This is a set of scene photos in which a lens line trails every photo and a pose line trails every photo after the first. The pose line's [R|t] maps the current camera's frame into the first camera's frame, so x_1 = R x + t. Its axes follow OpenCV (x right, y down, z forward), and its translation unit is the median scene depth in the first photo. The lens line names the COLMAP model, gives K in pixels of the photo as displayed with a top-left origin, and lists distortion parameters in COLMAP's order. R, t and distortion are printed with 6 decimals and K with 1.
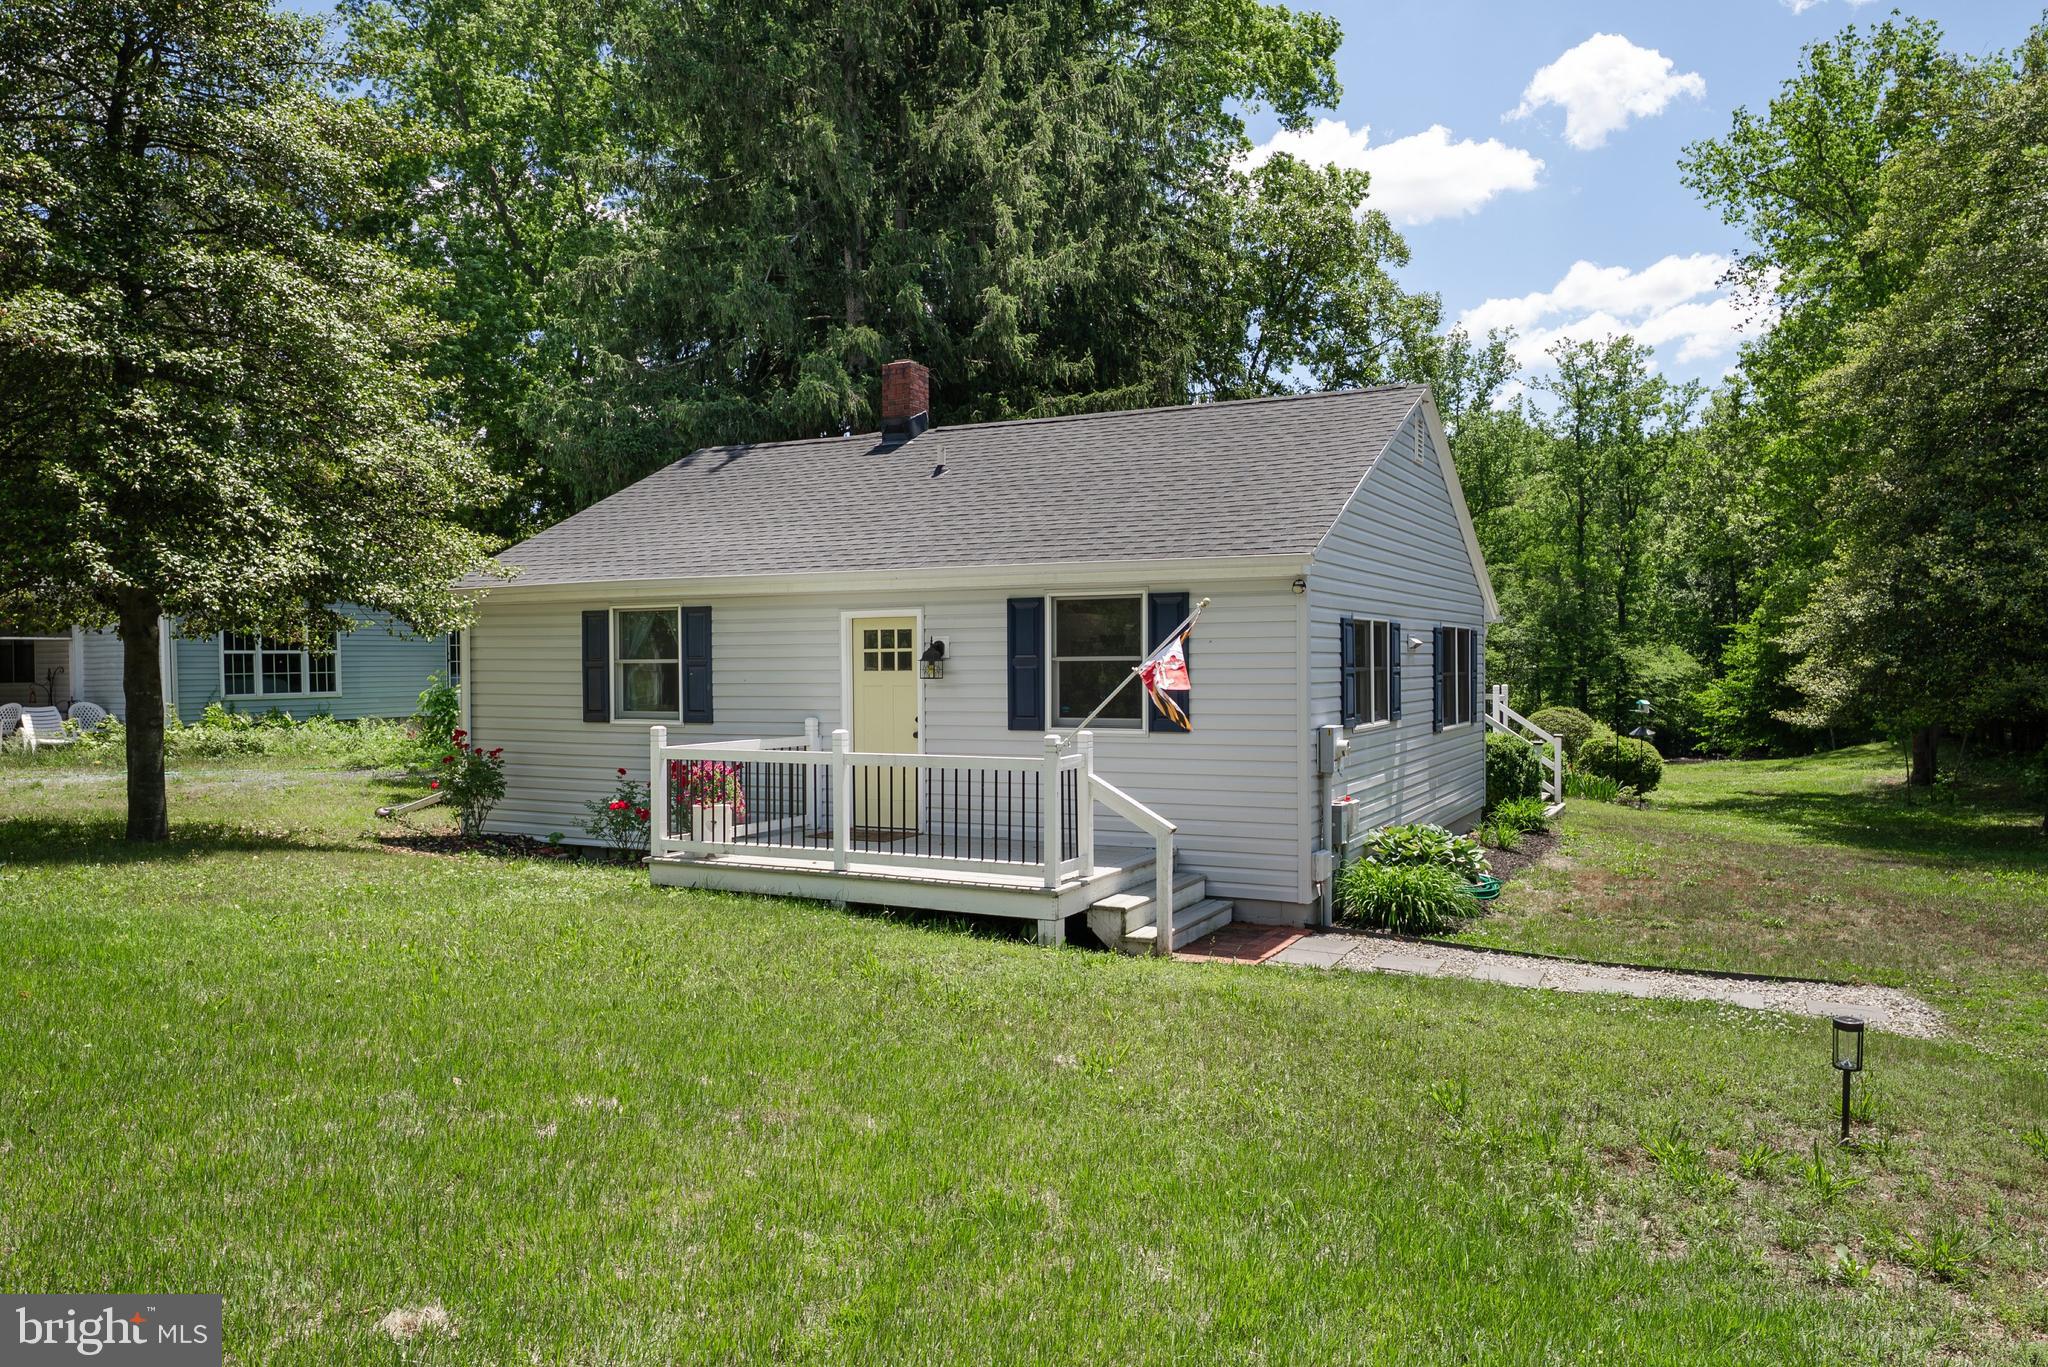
lens RADIAL K [[1253.7, 0, 1046.0], [0, 1253.7, 676.0], [0, 0, 1]] dist [-0.005867, -0.003918]
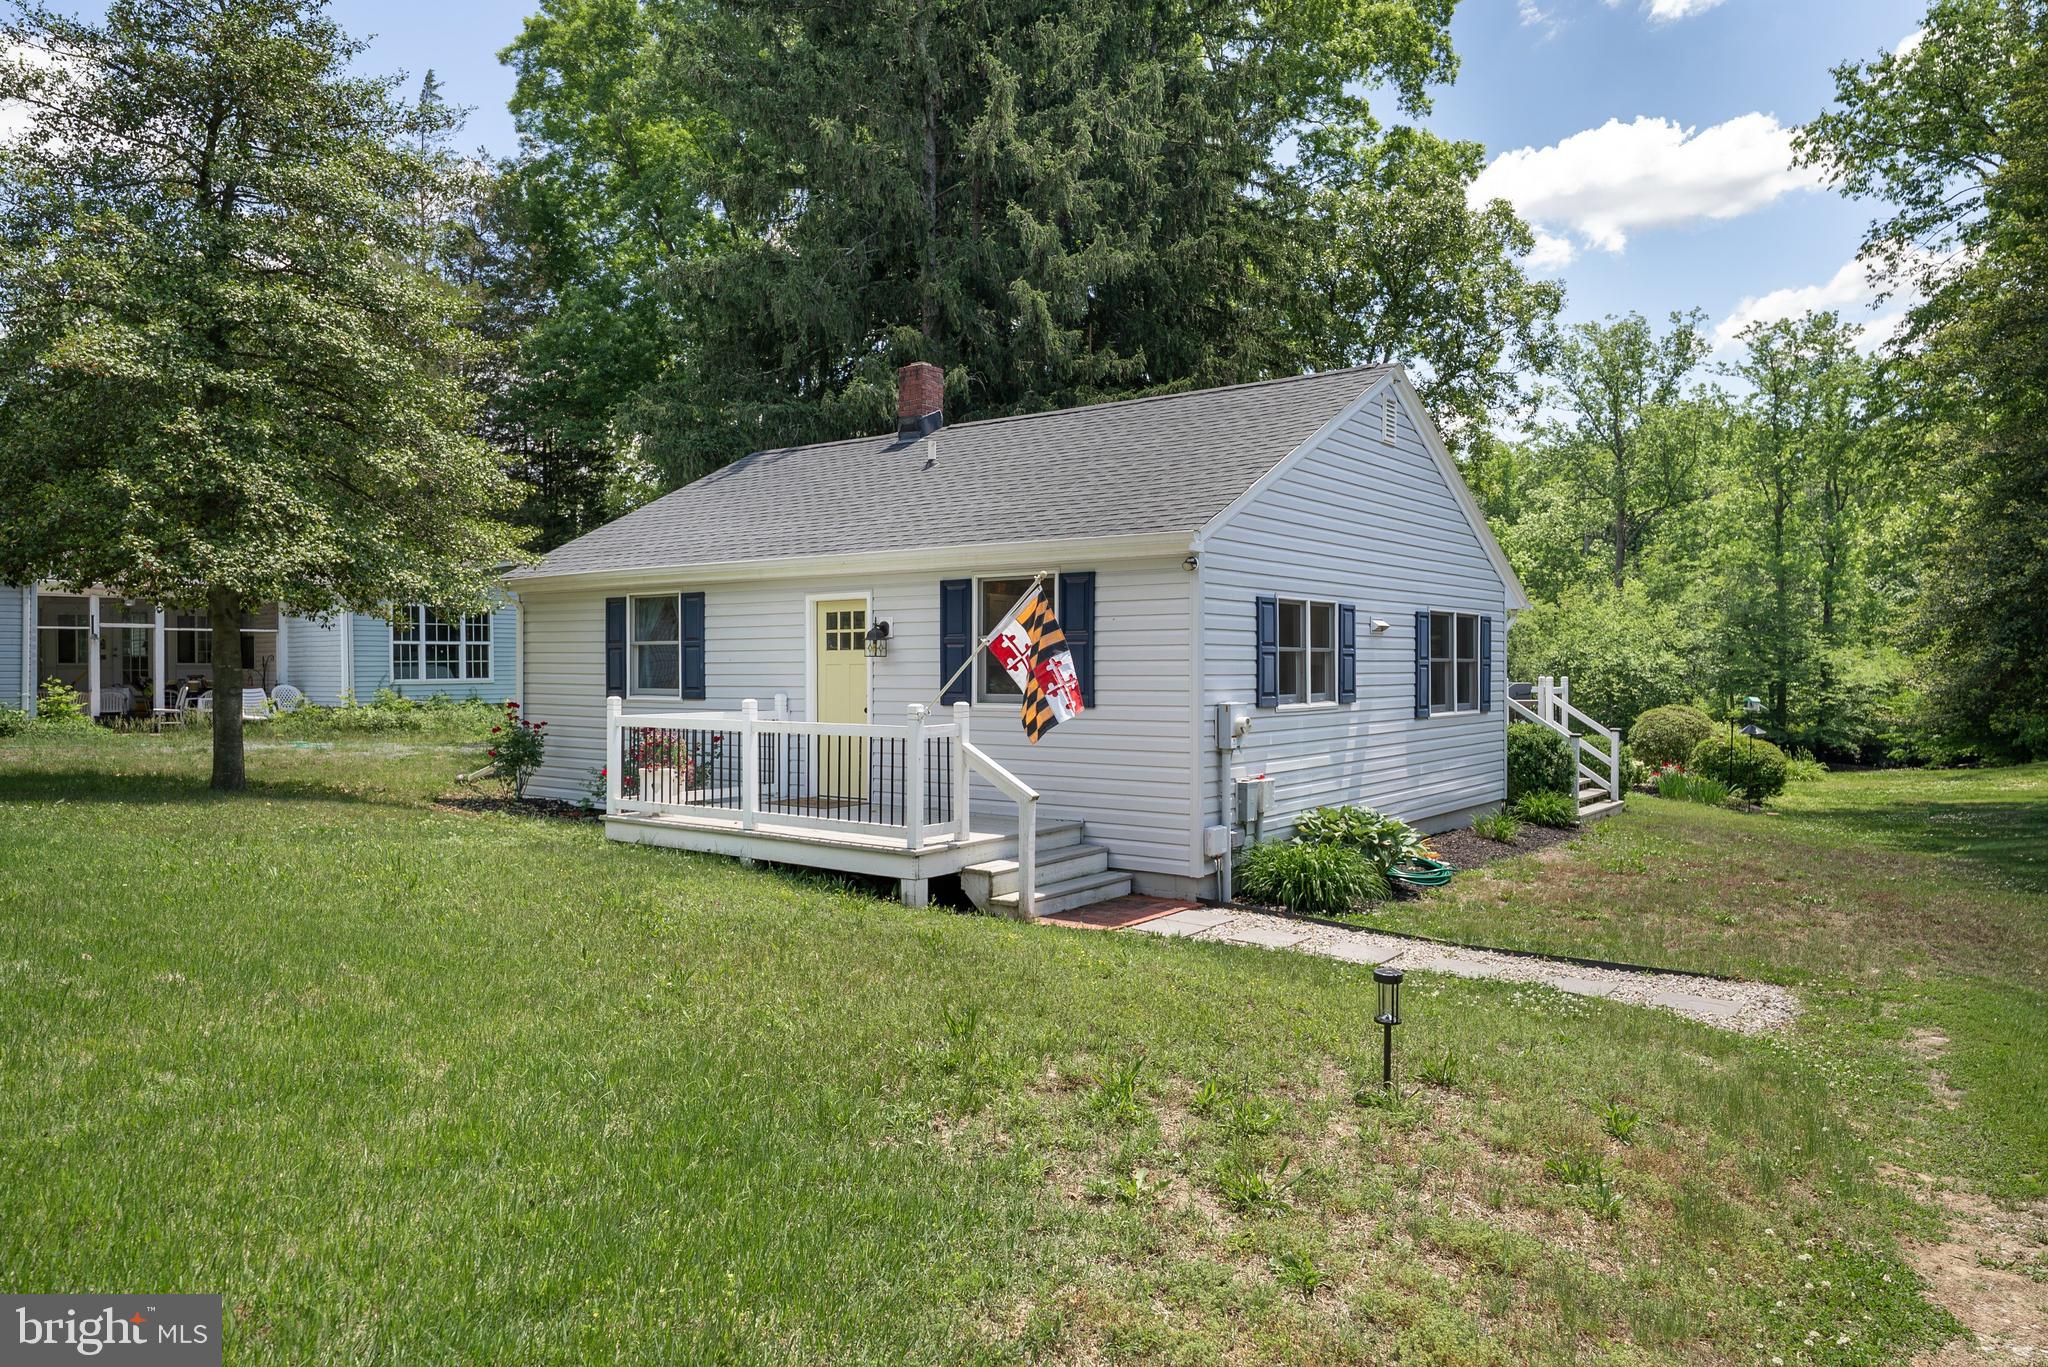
lens RADIAL K [[1222.7, 0, 996.5], [0, 1222.7, 670.8], [0, 0, 1]] dist [-0.015338, -0.000218]
pose [[0.983576, 0.006127, -0.180391, 0.187301], [-0.007052, 0.999965, -0.004488, 0.017069], [0.180357, 0.005686, 0.983585, 0.002762]]
